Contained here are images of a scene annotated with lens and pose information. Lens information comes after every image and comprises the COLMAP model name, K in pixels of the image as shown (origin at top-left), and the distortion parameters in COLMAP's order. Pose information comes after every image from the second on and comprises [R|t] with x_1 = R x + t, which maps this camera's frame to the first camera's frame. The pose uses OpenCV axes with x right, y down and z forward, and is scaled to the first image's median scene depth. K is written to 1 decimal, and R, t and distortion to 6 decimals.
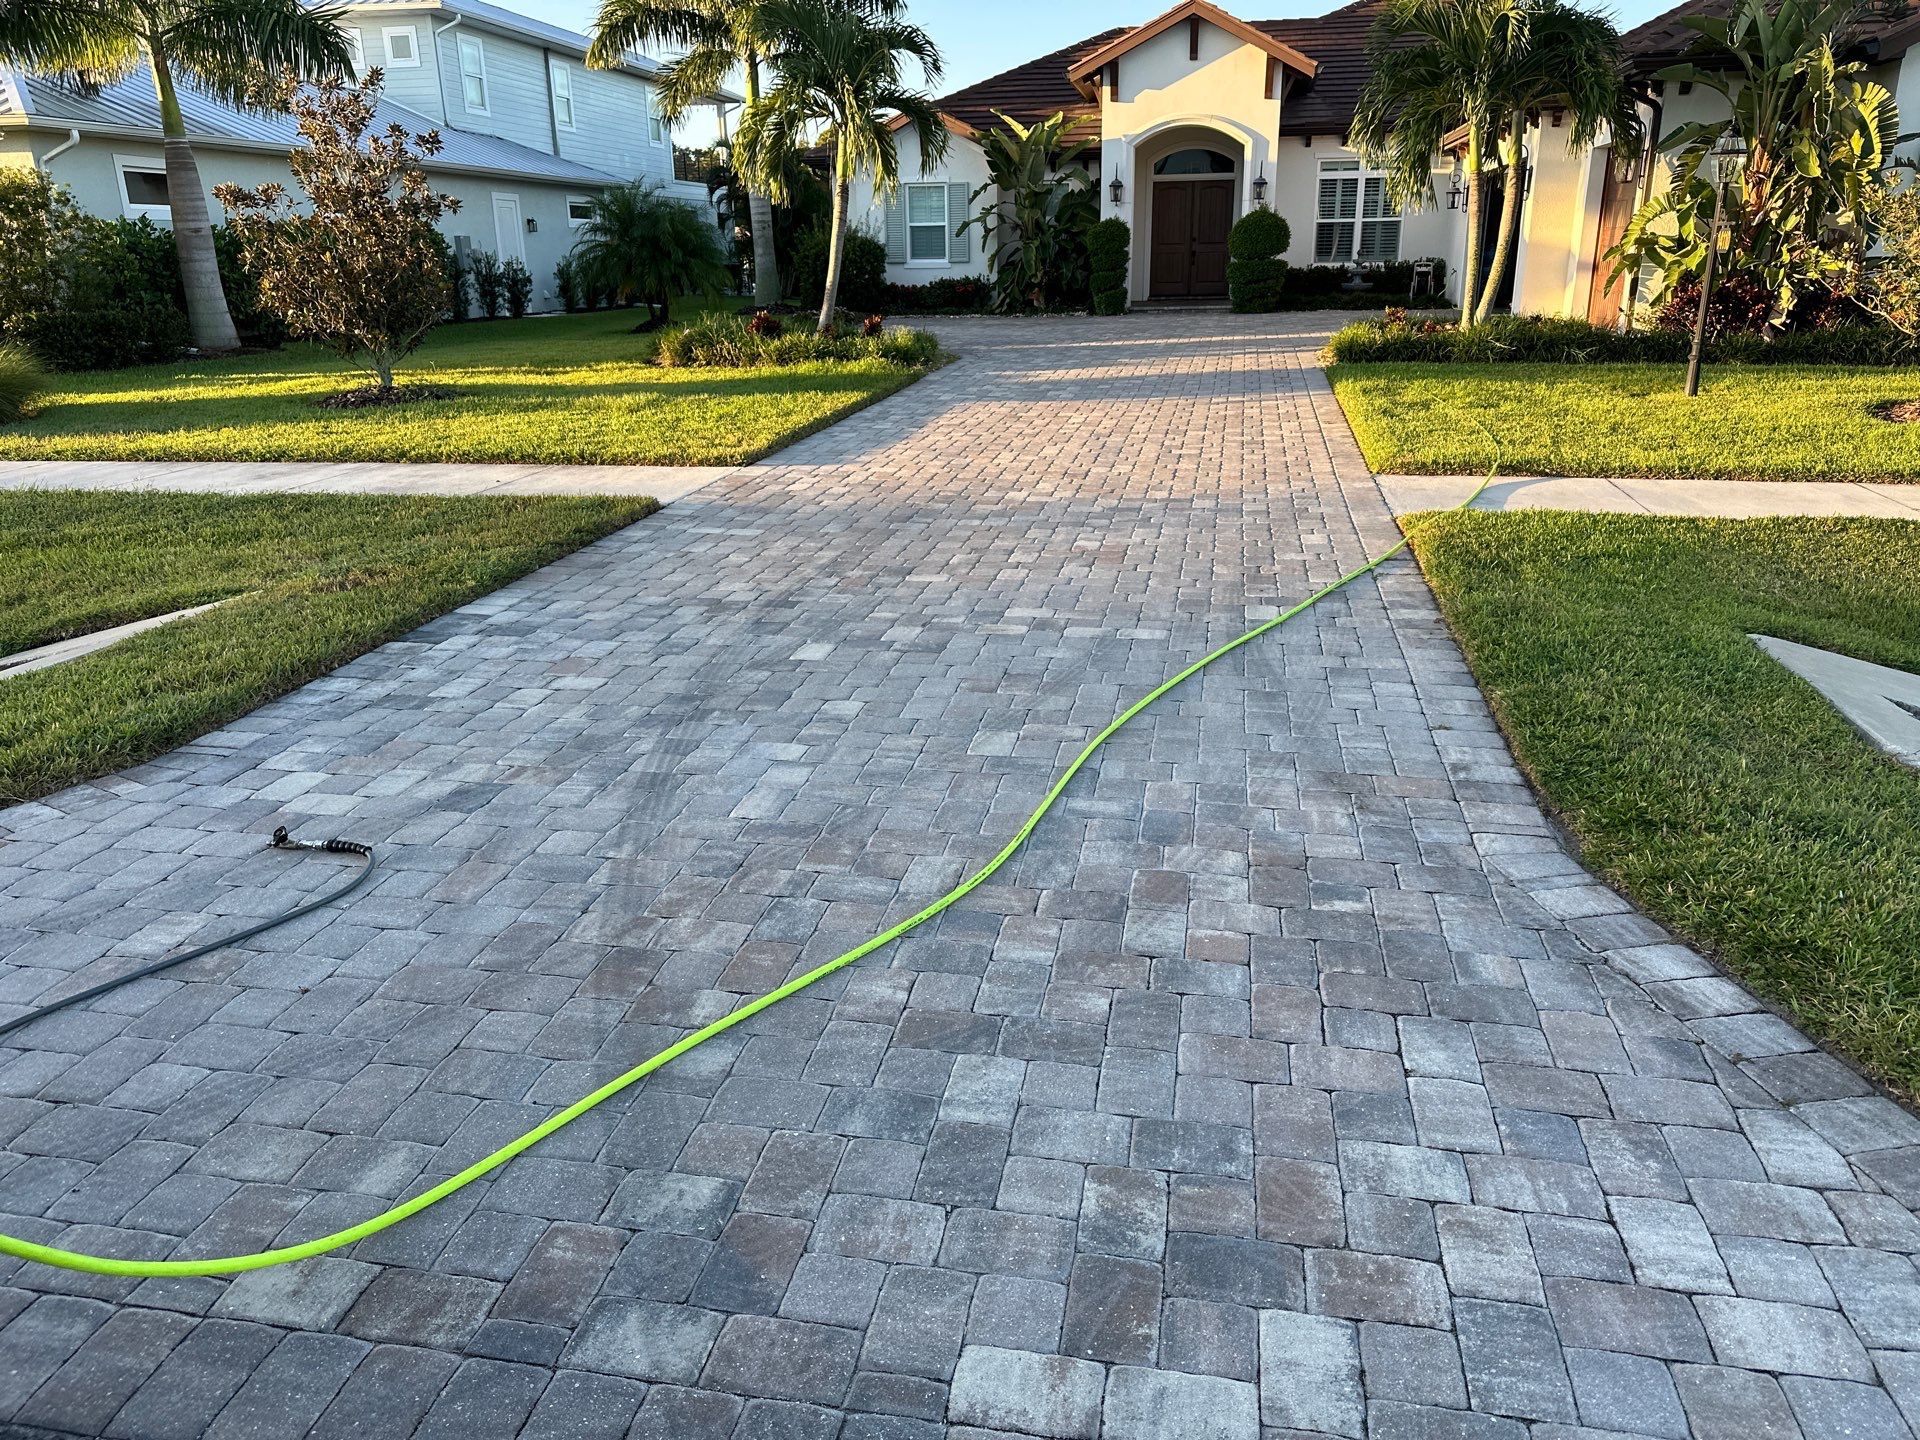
lens RADIAL K [[1369.7, 0, 951.6], [0, 1369.7, 730.6], [0, 0, 1]] dist [0.067812, -0.093356]
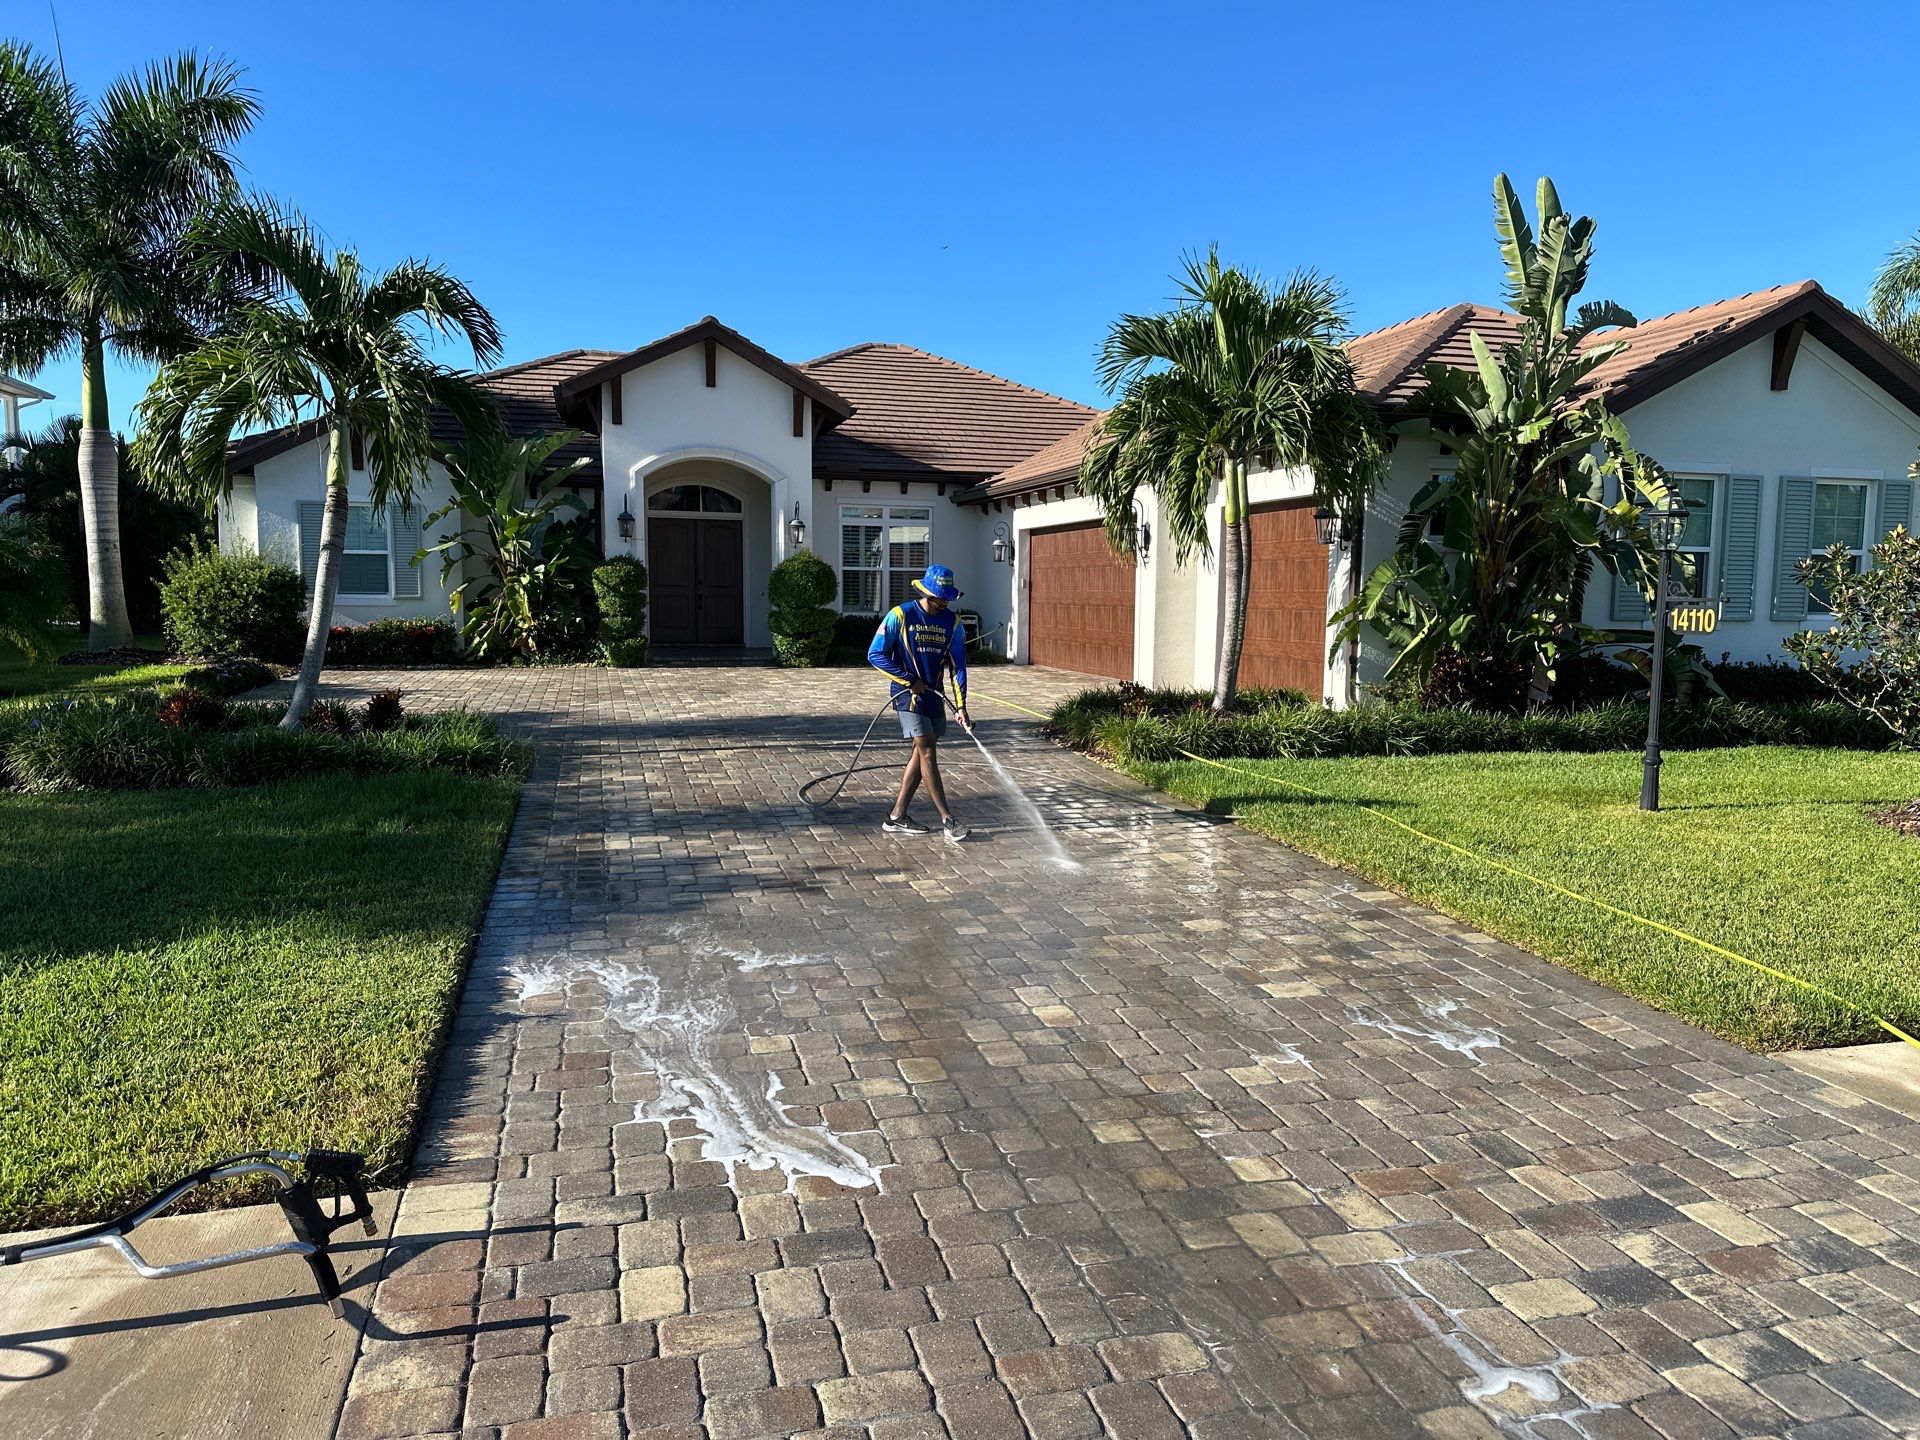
lens RADIAL K [[1369.7, 0, 977.0], [0, 1369.7, 731.9], [0, 0, 1]] dist [0.067812, -0.093356]
pose [[0.889306, -0.021446, 0.456809, -0.069593], [0.124731, 0.972402, -0.197173, -0.080281], [-0.439974, 0.232325, 0.867438, 0.218721]]
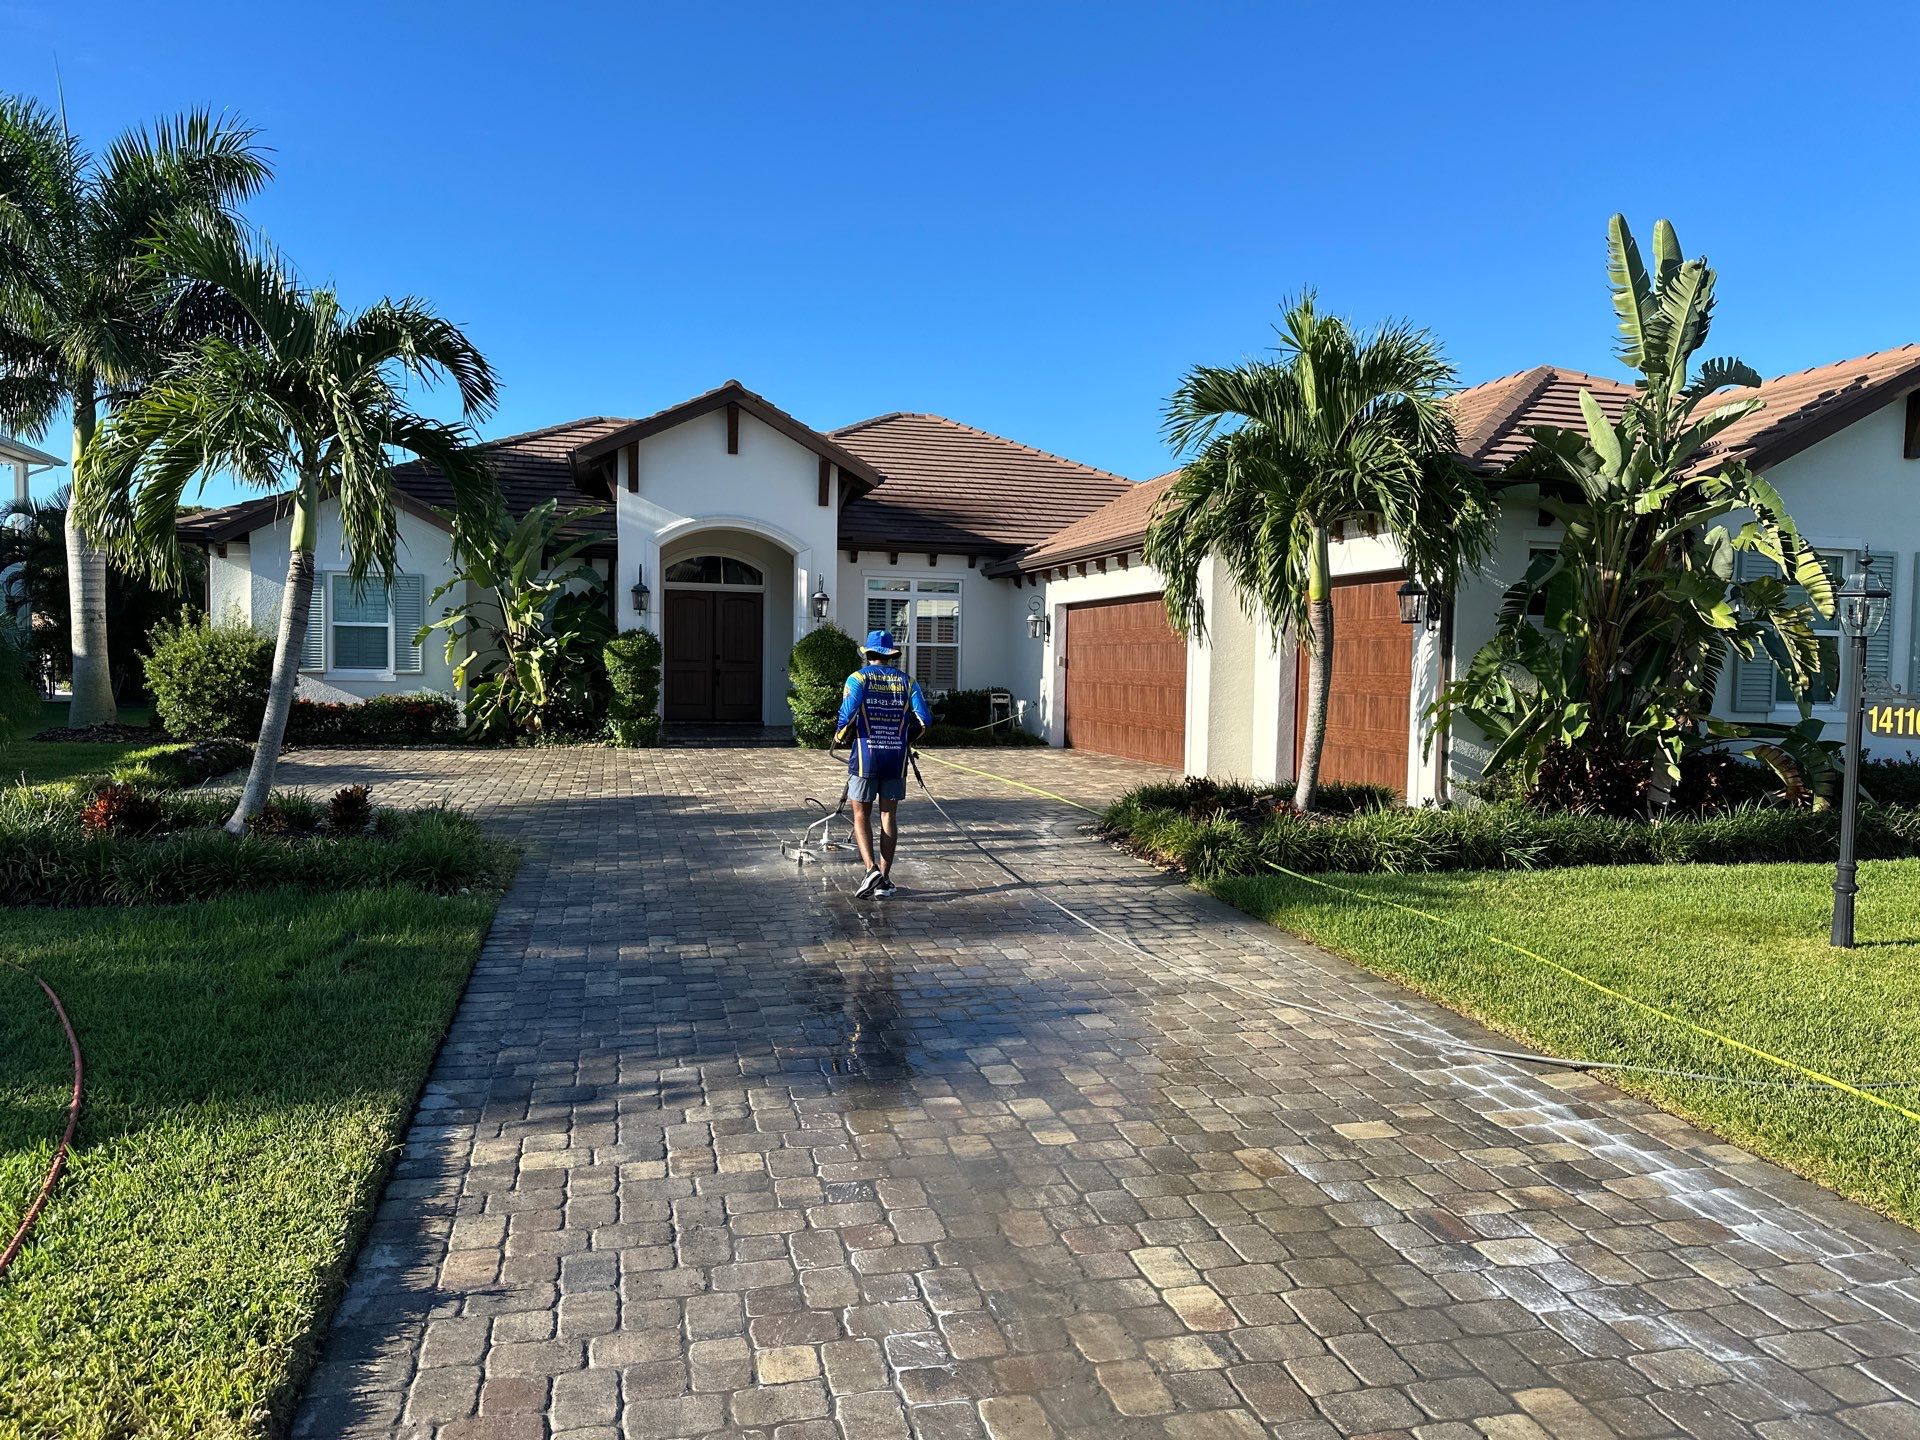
lens RADIAL K [[1369.7, 0, 978.4], [0, 1369.7, 734.1], [0, 0, 1]] dist [0.067812, -0.093356]
pose [[0.894706, 0.008740, 0.446569, -0.053582], [0.114352, 0.962004, -0.247935, -0.099509], [-0.431769, 0.272895, 0.859712, 0.265264]]
